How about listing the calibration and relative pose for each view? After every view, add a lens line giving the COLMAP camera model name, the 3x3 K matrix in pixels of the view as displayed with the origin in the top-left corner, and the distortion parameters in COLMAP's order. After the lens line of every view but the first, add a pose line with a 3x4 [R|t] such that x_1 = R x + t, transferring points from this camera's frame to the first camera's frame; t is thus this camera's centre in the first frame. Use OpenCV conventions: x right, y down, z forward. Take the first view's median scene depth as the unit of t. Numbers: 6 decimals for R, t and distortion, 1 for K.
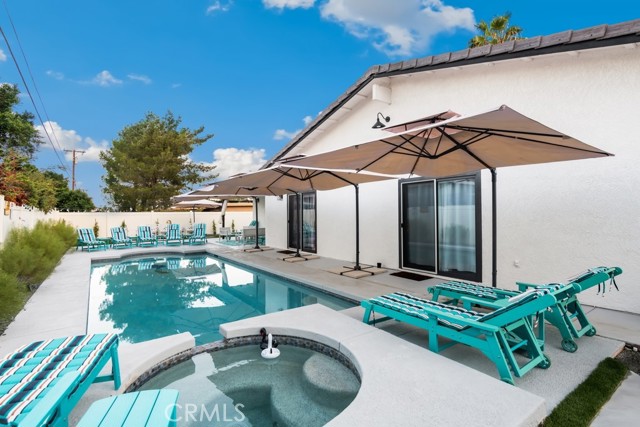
lens RADIAL K [[309.2, 0, 320.0], [0, 309.2, 213.5], [0, 0, 1]] dist [-0.004689, -0.001061]
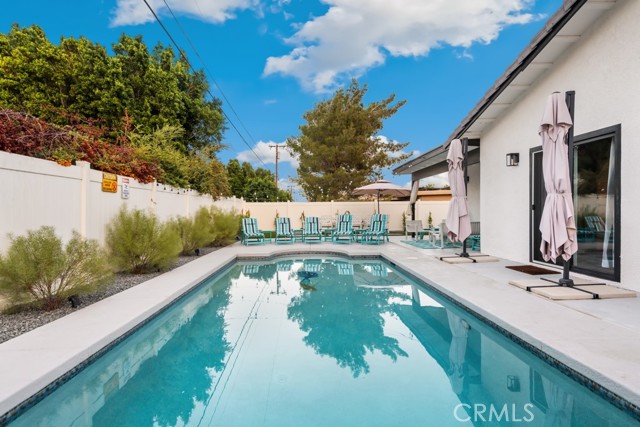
lens RADIAL K [[362.3, 0, 320.0], [0, 362.3, 213.5], [0, 0, 1]] dist [0.003494, 0.000191]
pose [[0.835183, 0.006668, -0.549932, -0.040426], [0.000852, 0.999910, 0.013417, 0.016907], [0.549971, -0.011674, 0.835102, 0.201411]]
